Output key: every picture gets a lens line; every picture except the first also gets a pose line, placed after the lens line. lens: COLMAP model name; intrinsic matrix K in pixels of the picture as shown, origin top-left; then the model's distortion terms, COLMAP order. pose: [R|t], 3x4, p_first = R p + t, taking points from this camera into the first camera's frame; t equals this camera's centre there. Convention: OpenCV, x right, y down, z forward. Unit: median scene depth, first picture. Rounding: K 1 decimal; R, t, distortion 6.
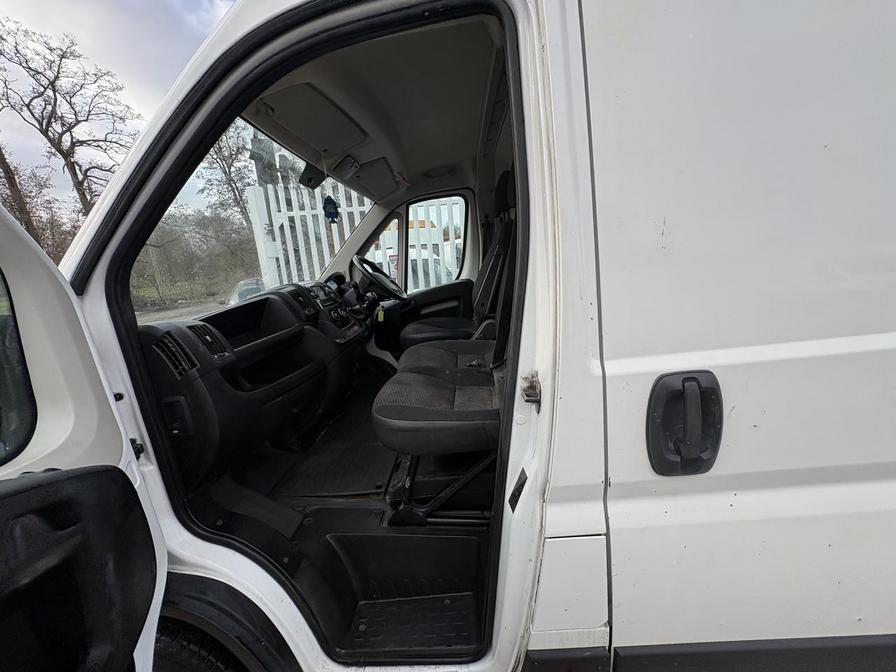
lens RADIAL K [[357.6, 0, 448.8], [0, 357.6, 336.7], [0, 0, 1]] dist [-0.000755, 0.000257]
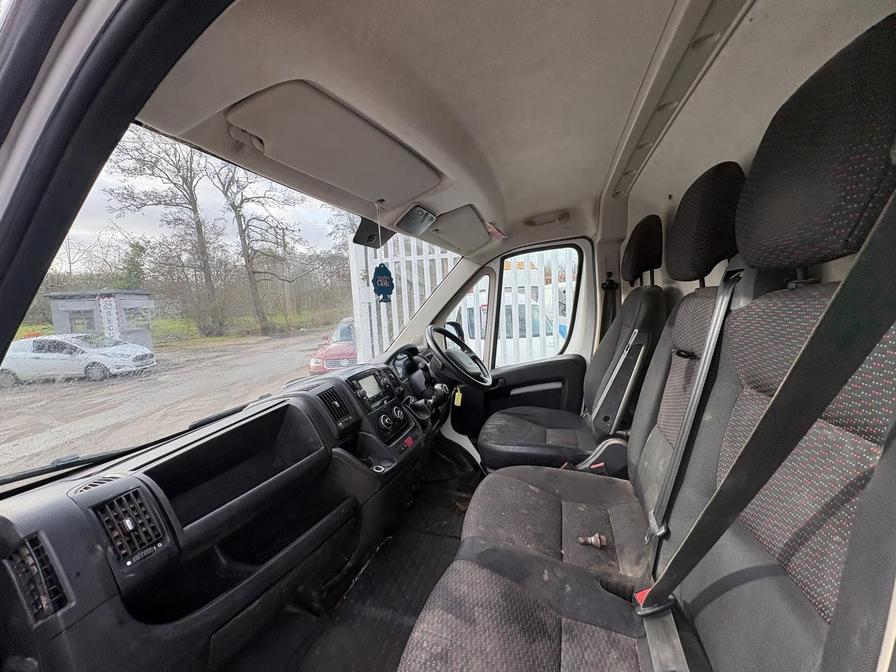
lens RADIAL K [[357.6, 0, 448.8], [0, 357.6, 336.7], [0, 0, 1]] dist [-0.000755, 0.000257]
pose [[0.964202, 0.053356, -0.259747, -0.002337], [-0.078205, 0.993196, -0.086286, -0.019623], [0.253376, 0.103511, 0.961814, 0.036830]]
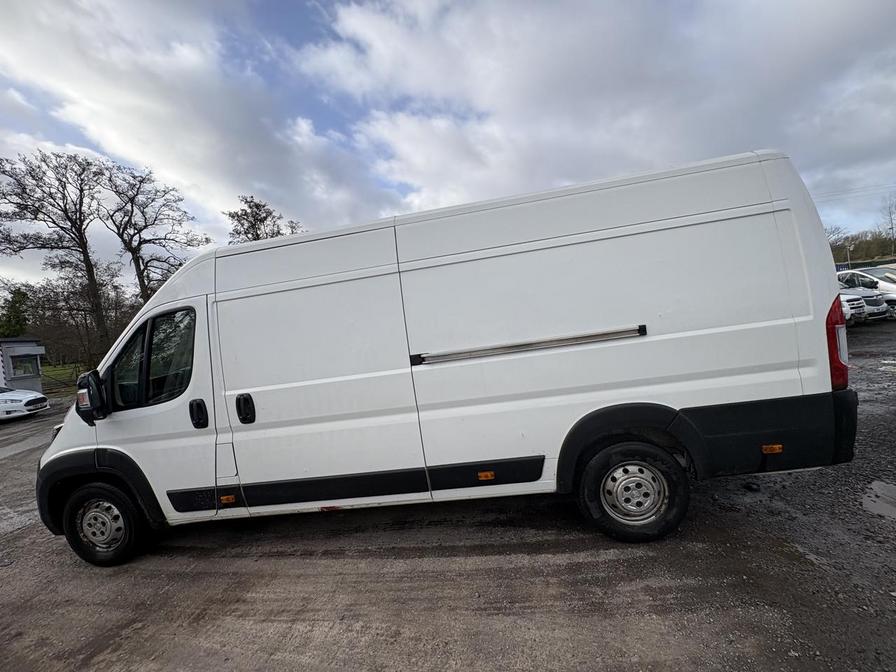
lens RADIAL K [[355.2, 0, 451.2], [0, 355.2, 332.5], [0, 0, 1]] dist [-0.001135, -0.000347]
pose [[0.997481, -0.024498, -0.066565, 0.180663], [0.012799, 0.985223, -0.170798, 0.007278], [0.069766, 0.169516, 0.983055, -0.154997]]
